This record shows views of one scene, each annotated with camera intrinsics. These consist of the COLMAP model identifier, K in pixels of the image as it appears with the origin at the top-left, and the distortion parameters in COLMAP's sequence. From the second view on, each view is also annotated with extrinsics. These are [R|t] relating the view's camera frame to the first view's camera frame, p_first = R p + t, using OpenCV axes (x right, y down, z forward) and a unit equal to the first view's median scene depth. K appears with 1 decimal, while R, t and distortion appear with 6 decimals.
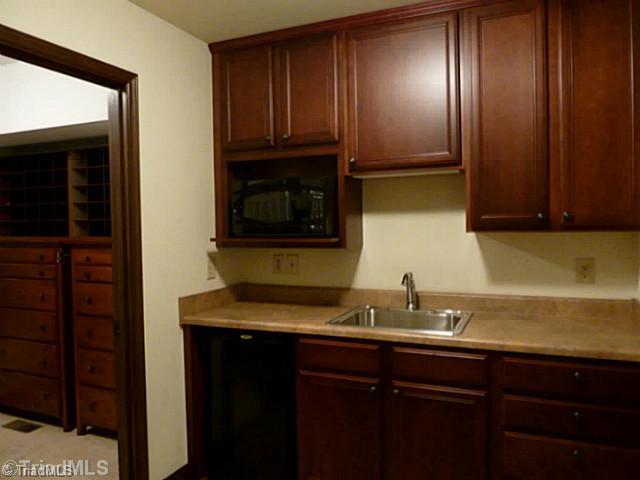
lens RADIAL K [[483.0, 0, 322.4], [0, 483.0, 237.0], [0, 0, 1]] dist [-0.030686, 0.001128]
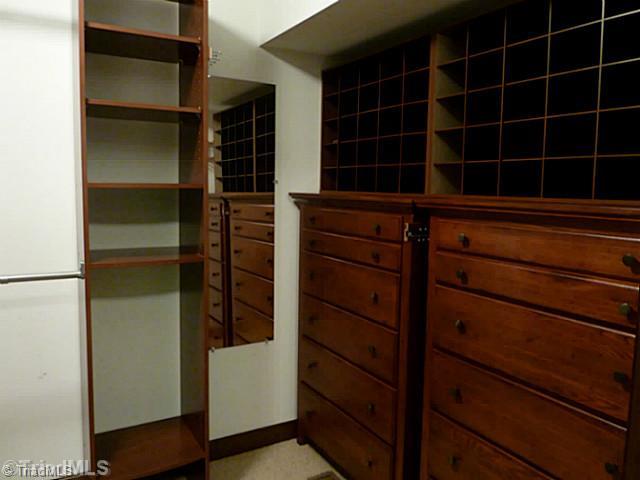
lens RADIAL K [[483.0, 0, 320.6], [0, 483.0, 239.1], [0, 0, 1]] dist [-0.030686, 0.001128]
pose [[0.804703, 0.090249, -0.586778, -0.310747], [-0.041900, 0.994547, 0.095504, 0.003272], [0.592197, -0.052266, 0.804096, 0.507366]]
